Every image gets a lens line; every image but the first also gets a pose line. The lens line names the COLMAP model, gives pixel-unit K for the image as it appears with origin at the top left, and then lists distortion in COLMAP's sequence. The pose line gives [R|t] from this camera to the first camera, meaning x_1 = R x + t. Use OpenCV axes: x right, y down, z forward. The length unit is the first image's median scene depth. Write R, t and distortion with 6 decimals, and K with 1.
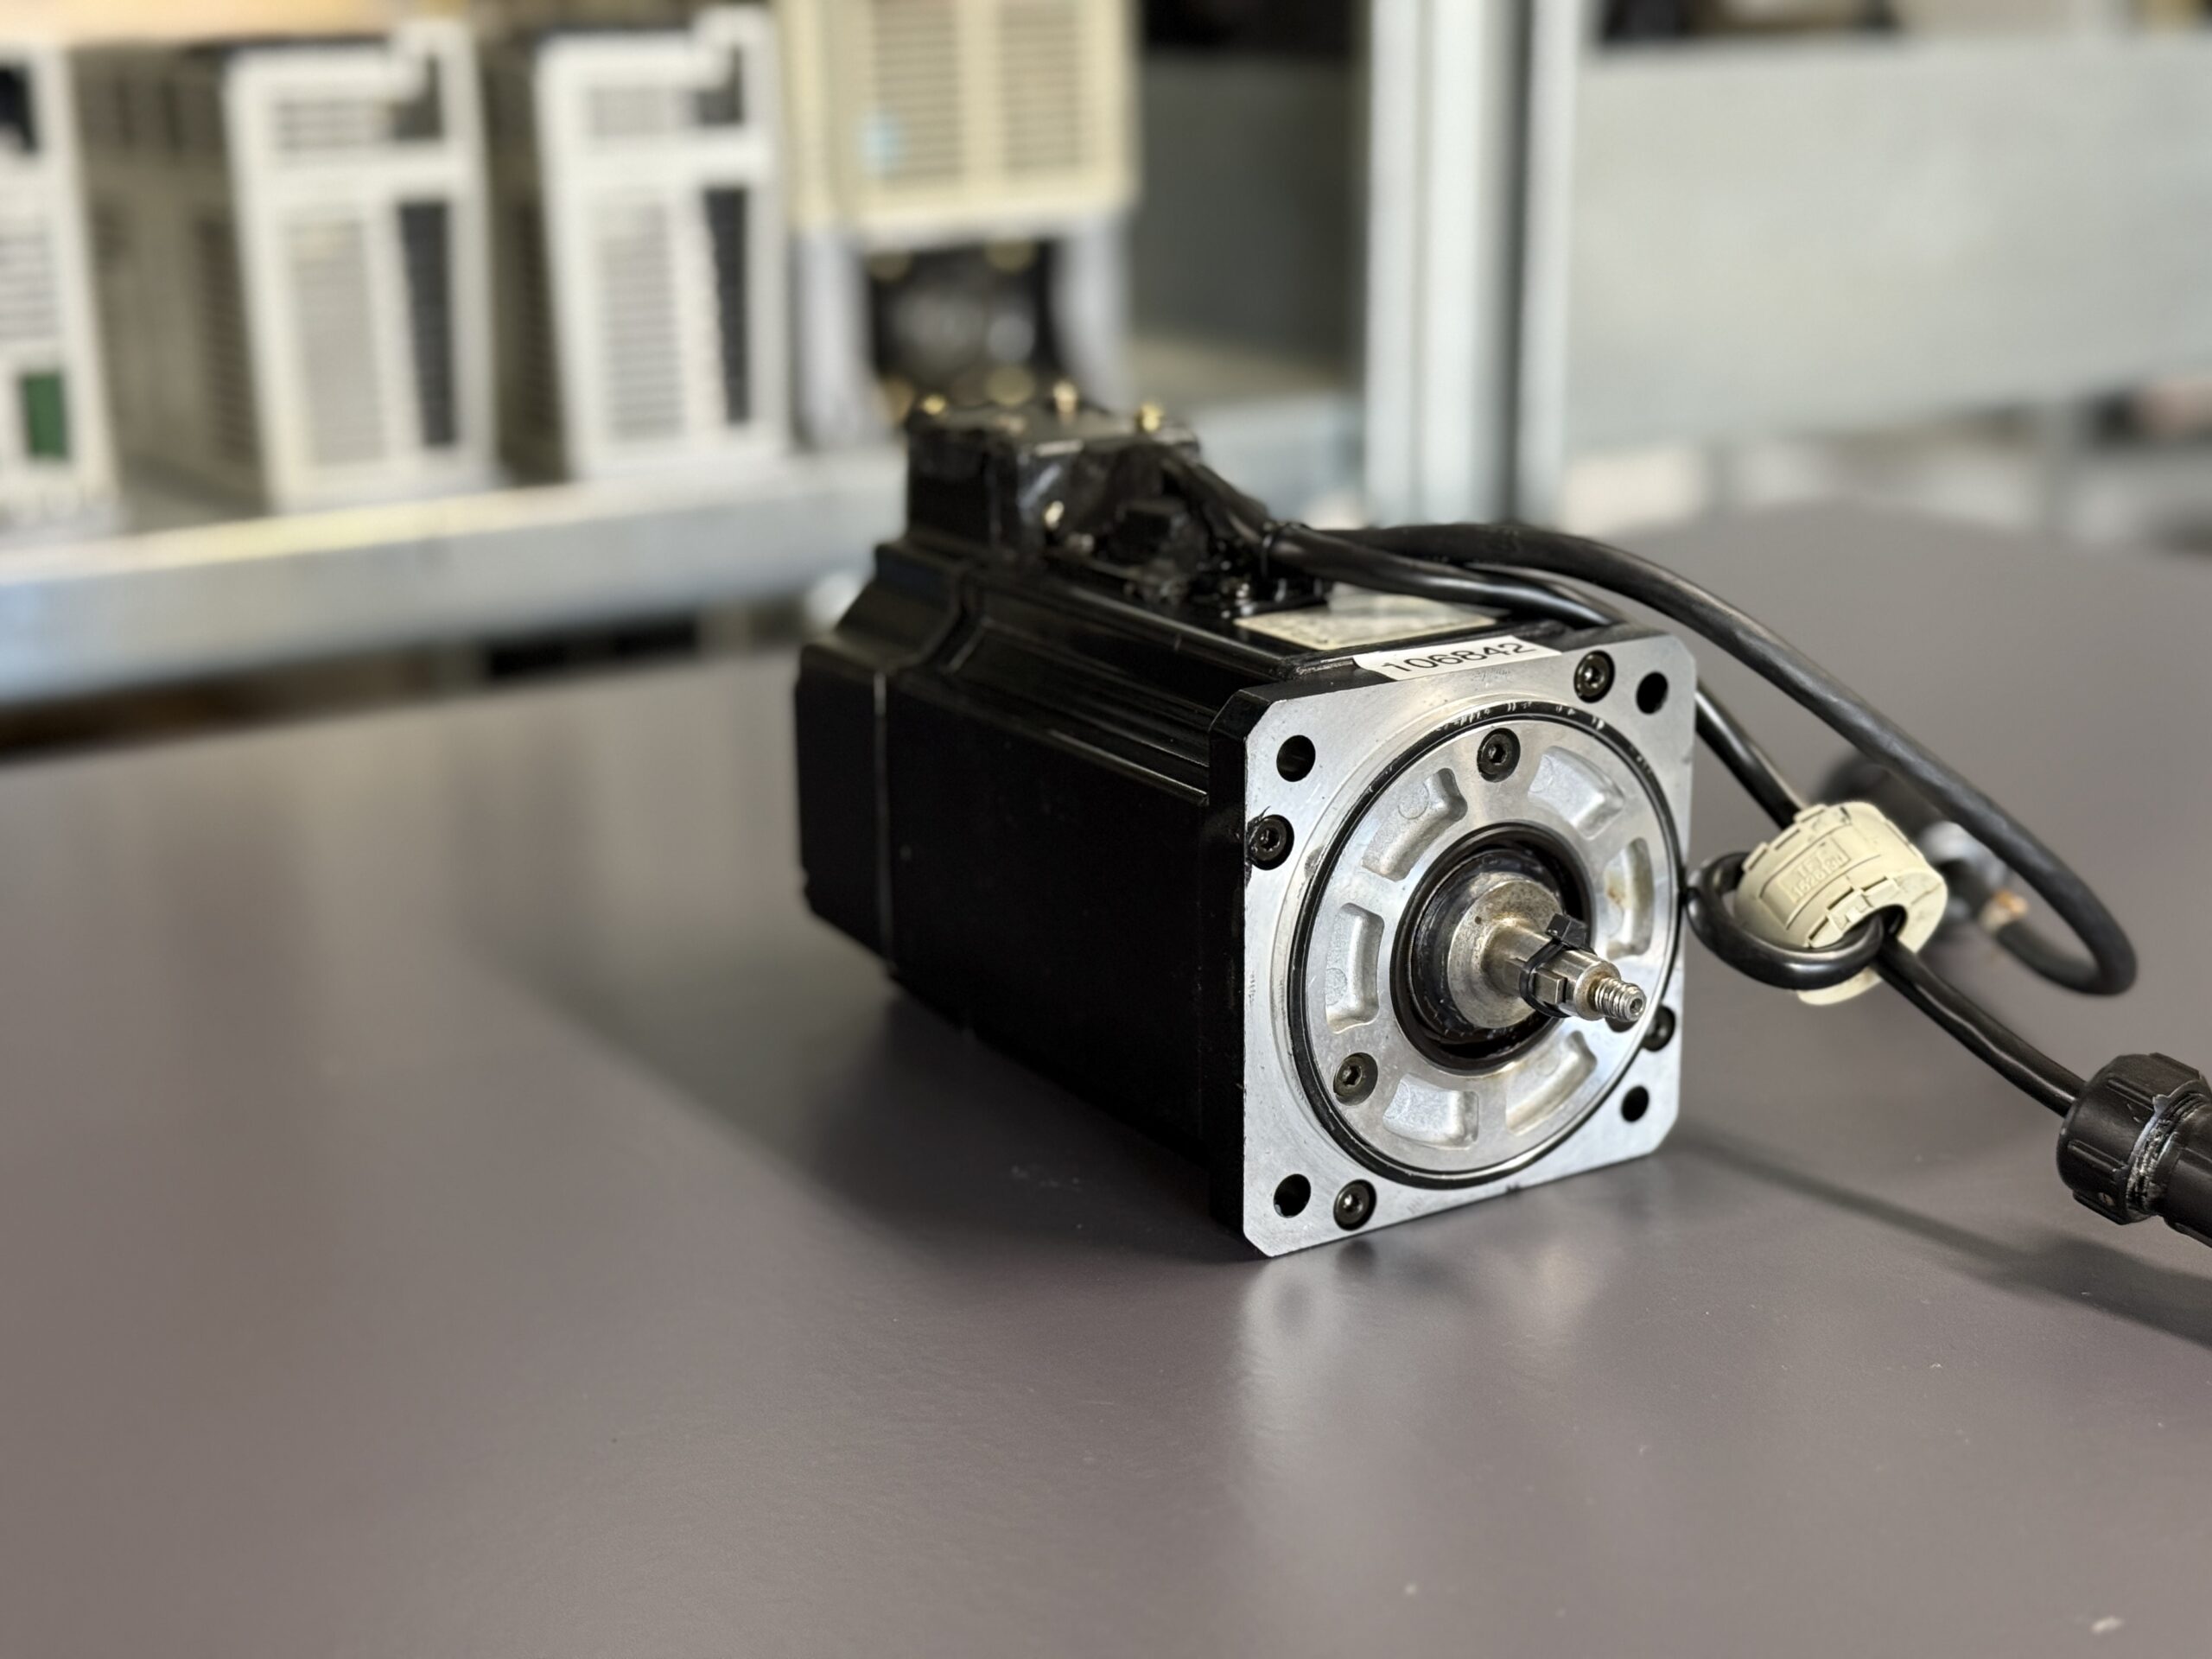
lens RADIAL K [[3414.2, 0, 1103.9], [0, 3414.2, 831.7], [0, 0, 1]] dist [0.106386, 0.000000]
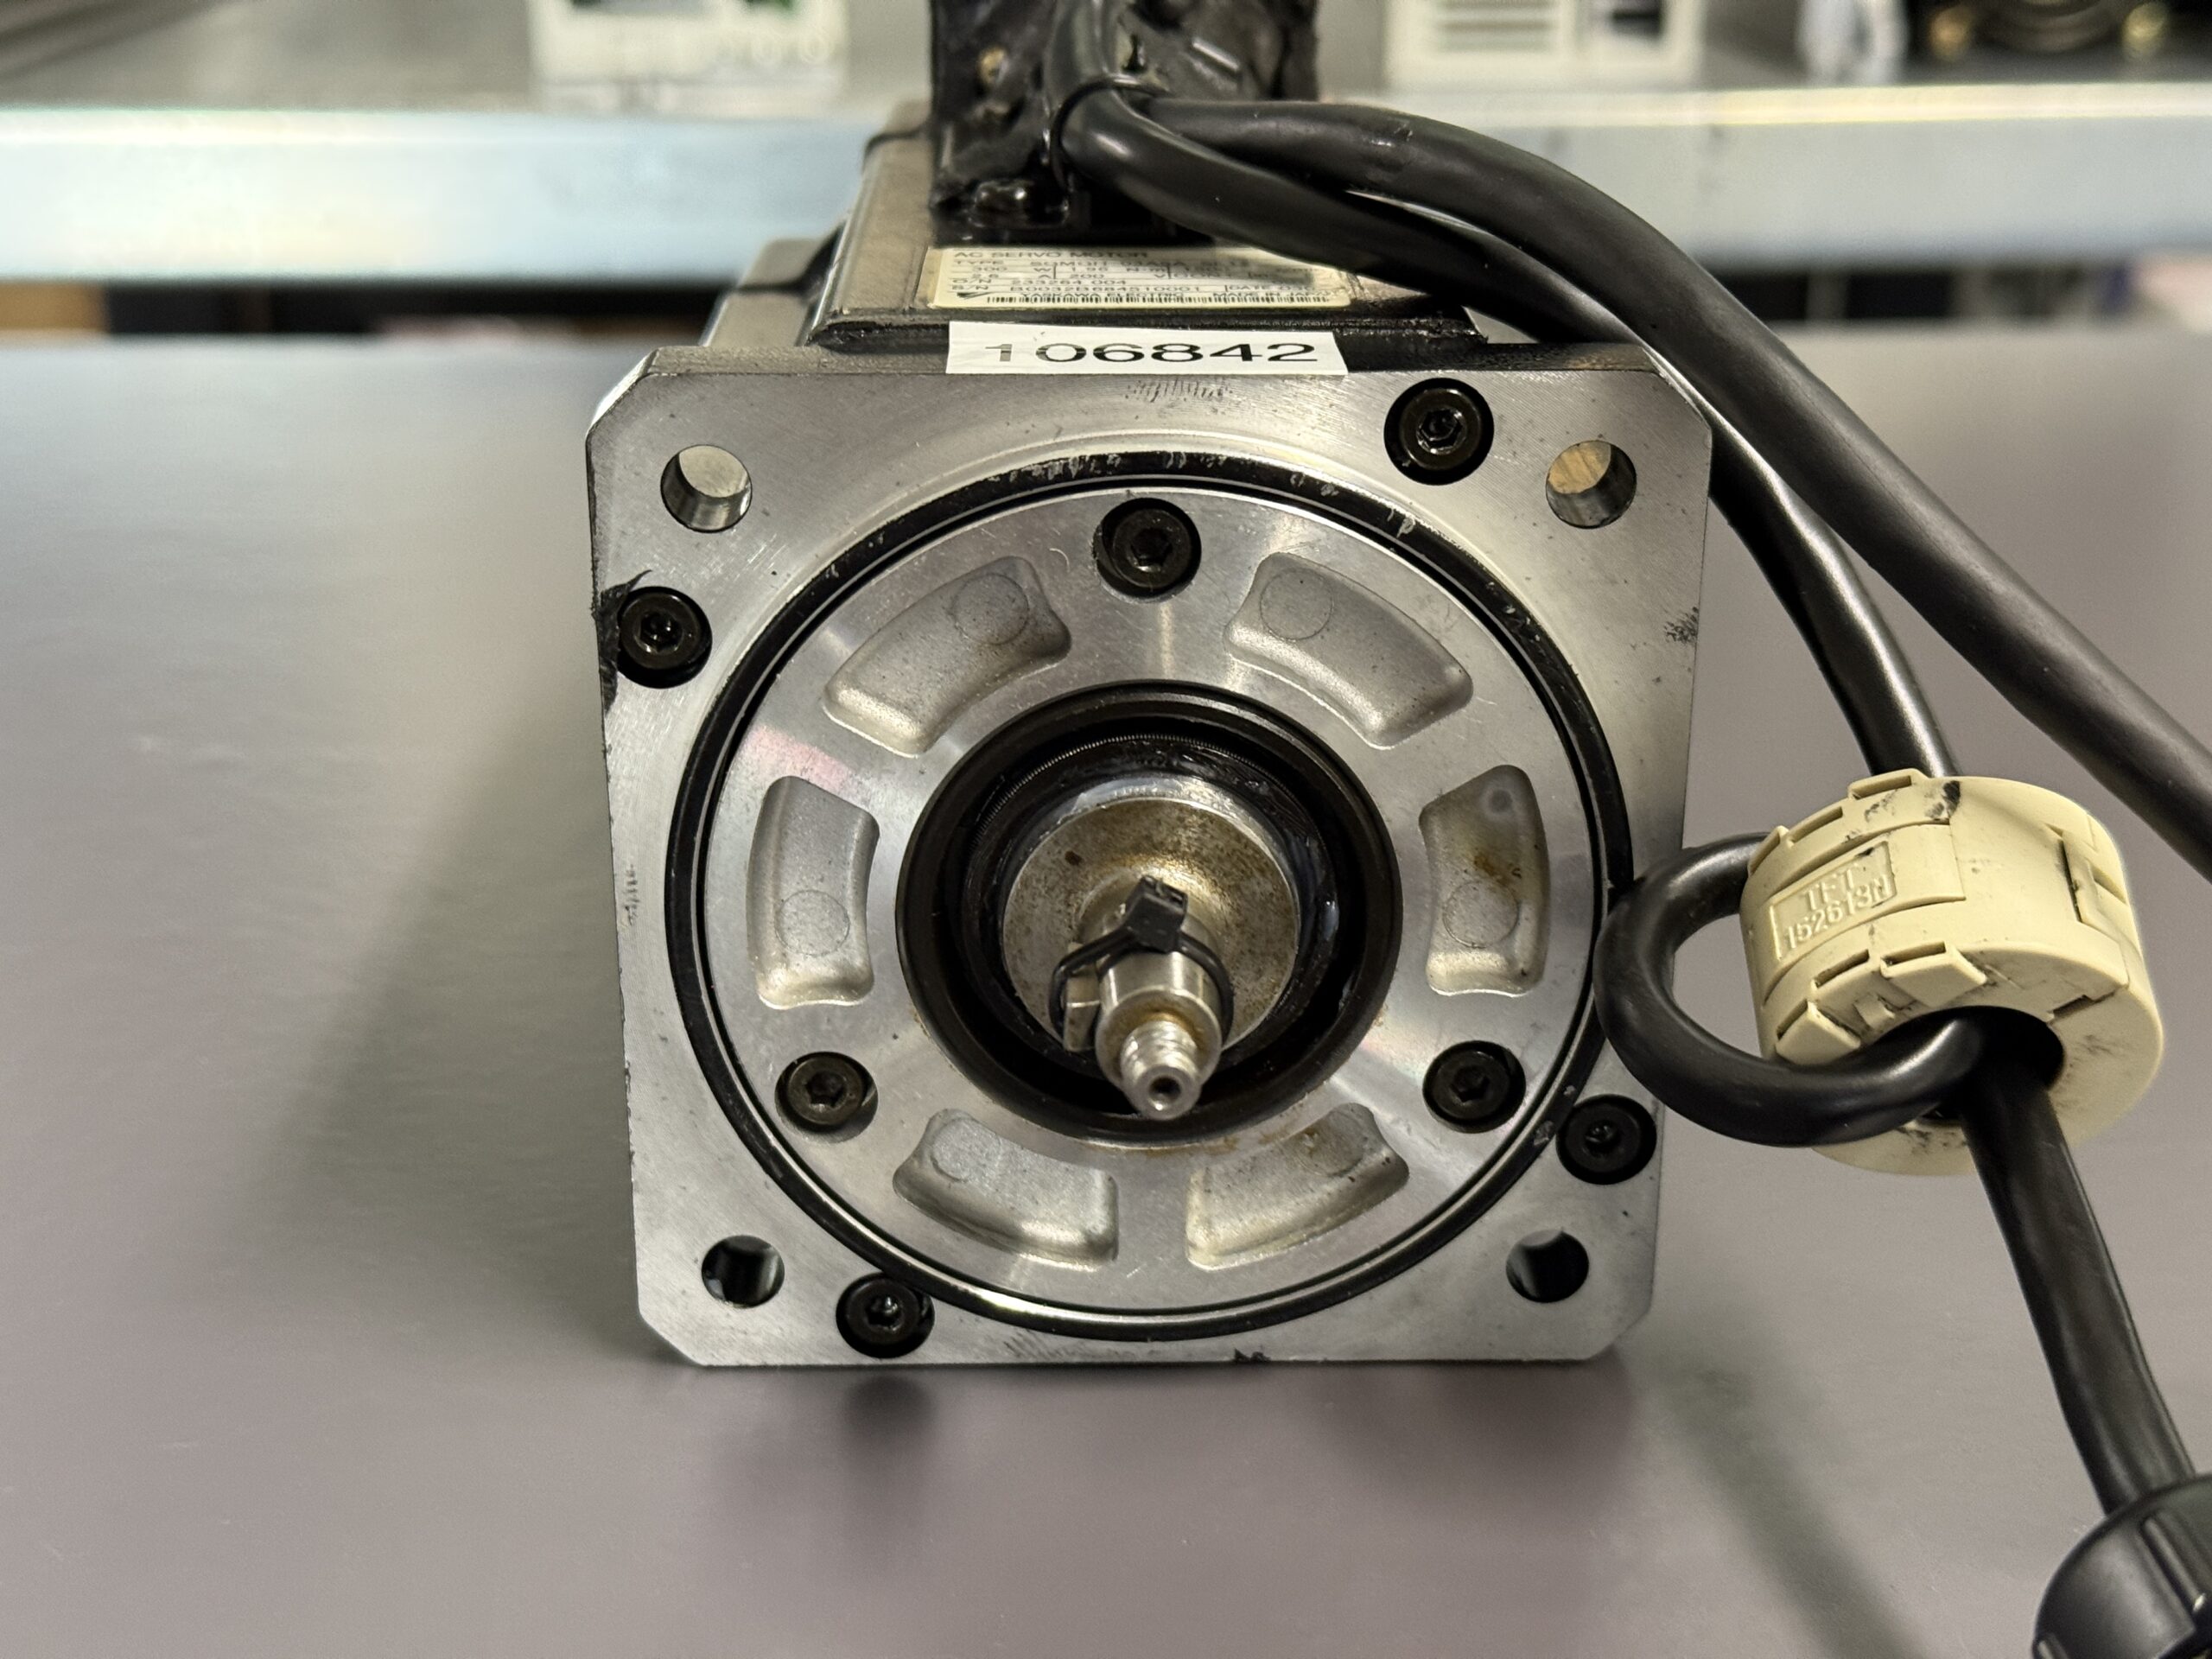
lens RADIAL K [[3414.2, 0, 1104.8], [0, 3414.2, 824.2], [0, 0, 1]] dist [0.106386, 0.000000]
pose [[0.832888, 0.198404, -0.516656, 0.381262], [-0.148899, 0.979444, 0.136085, -0.050734], [0.533035, -0.036415, 0.845309, 0.561883]]
